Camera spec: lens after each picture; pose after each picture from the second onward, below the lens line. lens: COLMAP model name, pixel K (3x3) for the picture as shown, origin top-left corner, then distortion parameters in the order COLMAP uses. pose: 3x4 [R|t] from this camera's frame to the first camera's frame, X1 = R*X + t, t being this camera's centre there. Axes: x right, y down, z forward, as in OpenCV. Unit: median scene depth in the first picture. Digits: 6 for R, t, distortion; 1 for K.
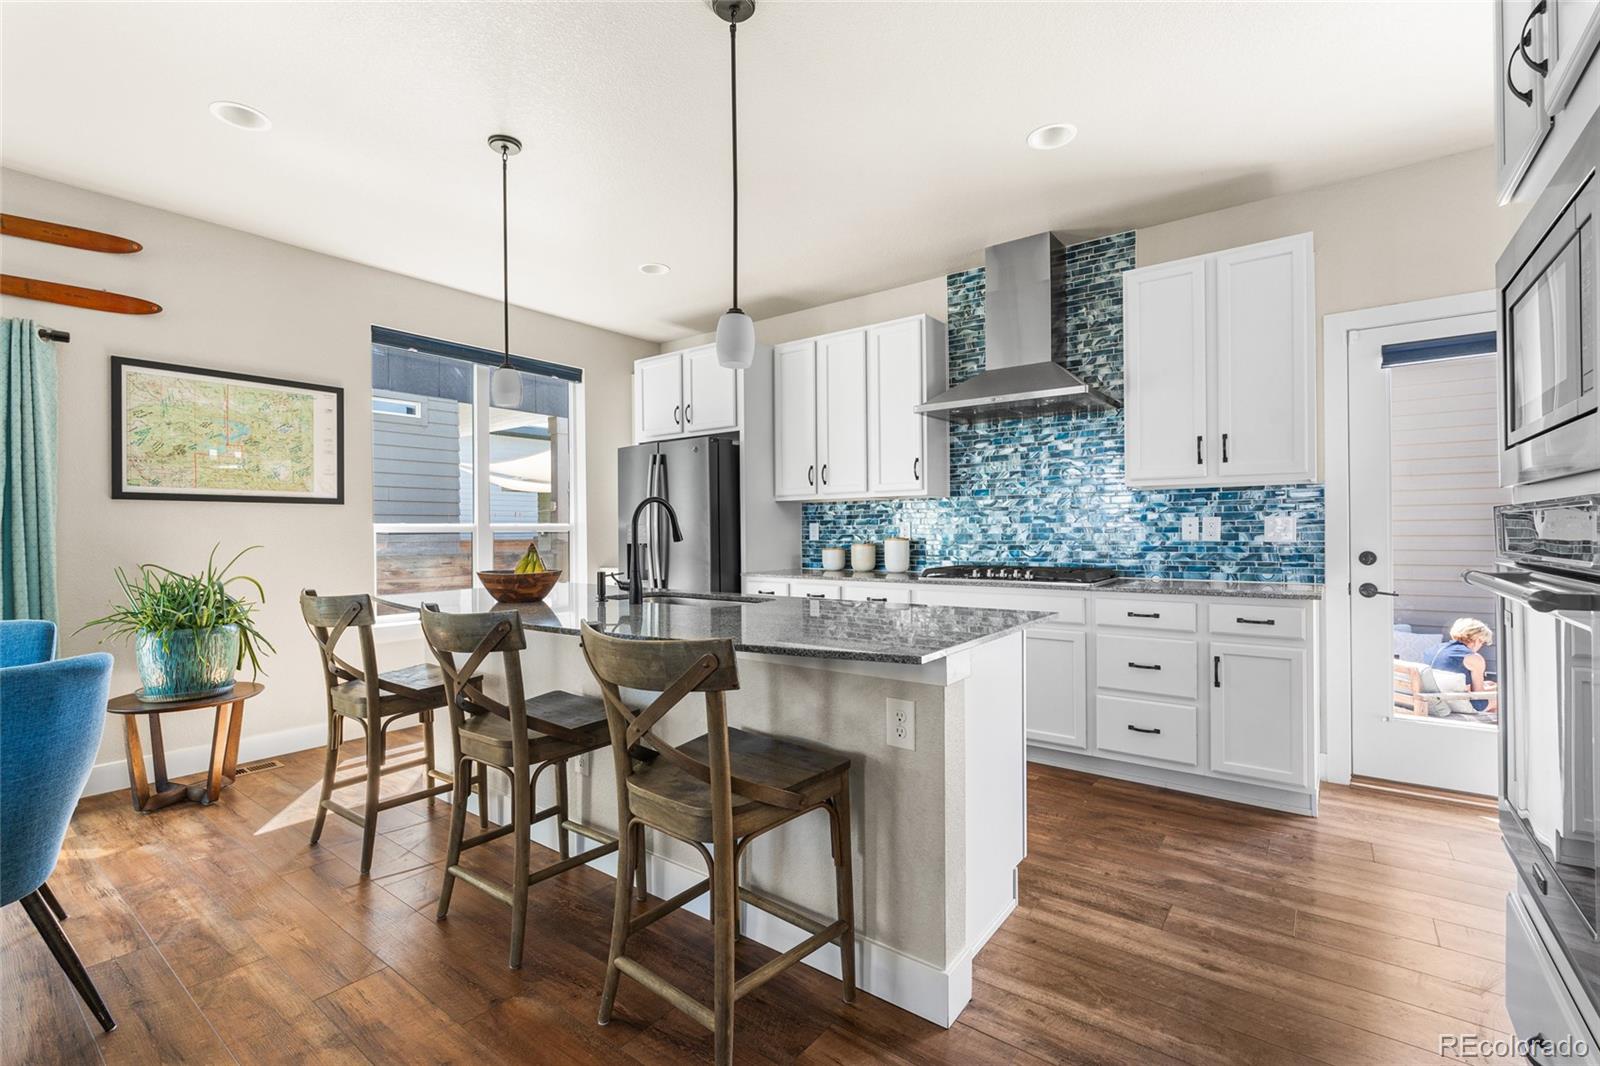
lens RADIAL K [[708.6, 0, 795.8], [0, 708.6, 530.5], [0, 0, 1]] dist [-0.006882, 0.001036]
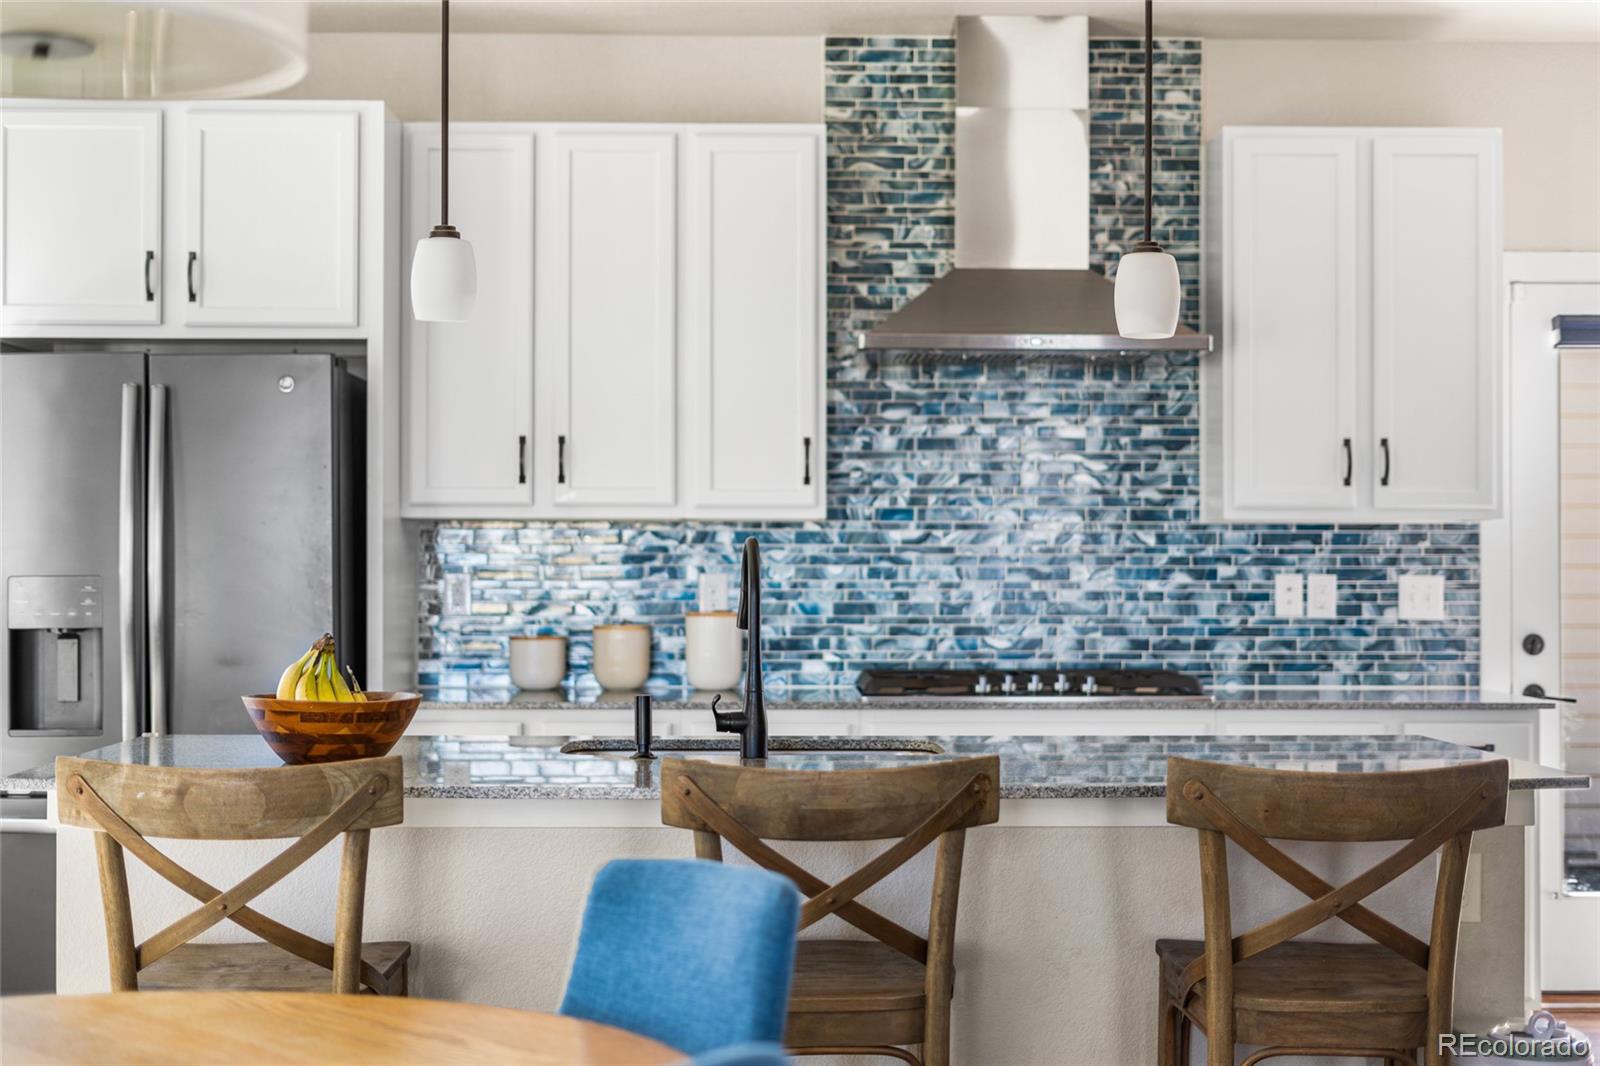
lens RADIAL K [[2346.0, 0, 791.0], [0, 2346.0, 534.0], [0, 0, 1]] dist [-0.006153, 0.000000]
pose [[0.785601, 0.015876, 0.618530, -0.816271], [-0.008613, 0.999854, -0.014725, -0.018574], [-0.618674, 0.006240, 0.785623, -0.193952]]
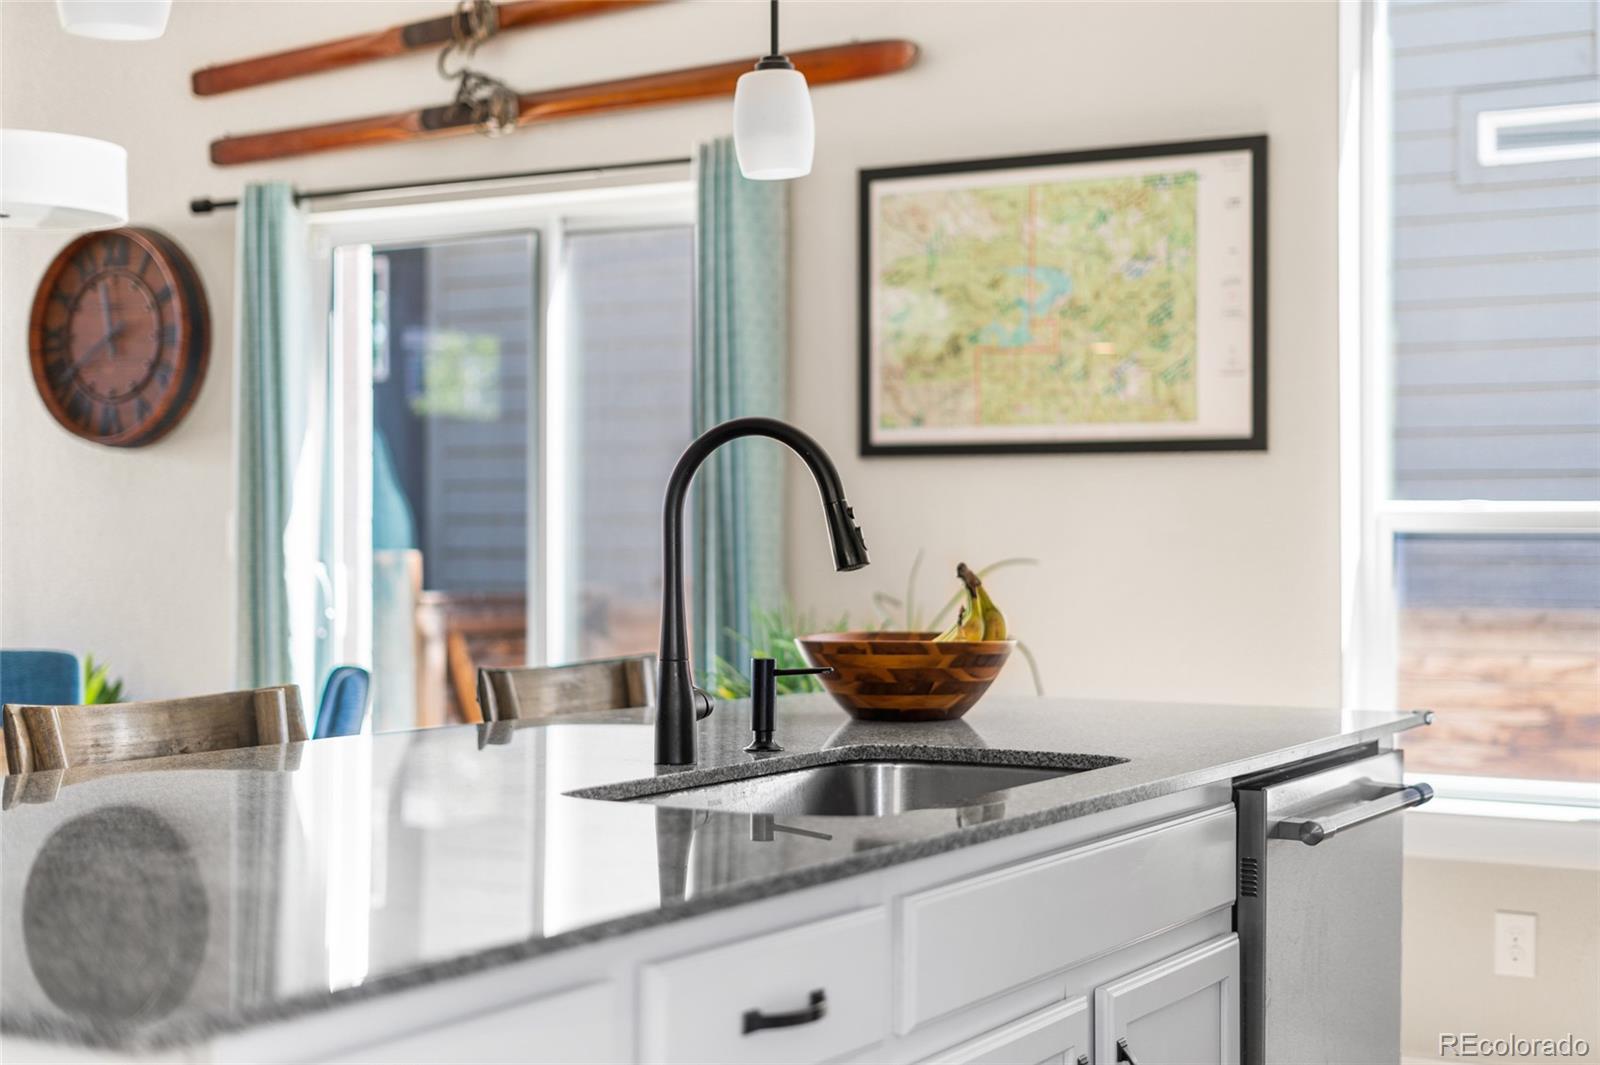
lens RADIAL K [[2346.0, 0, 795.6], [0, 2346.0, 531.9], [0, 0, 1]] dist [-0.006153, 0.000000]
pose [[0.115029, 0.007982, -0.993330, 0.545435], [-0.002086, 0.999967, 0.007794, -0.004745], [0.993360, 0.001176, 0.115042, 0.632295]]
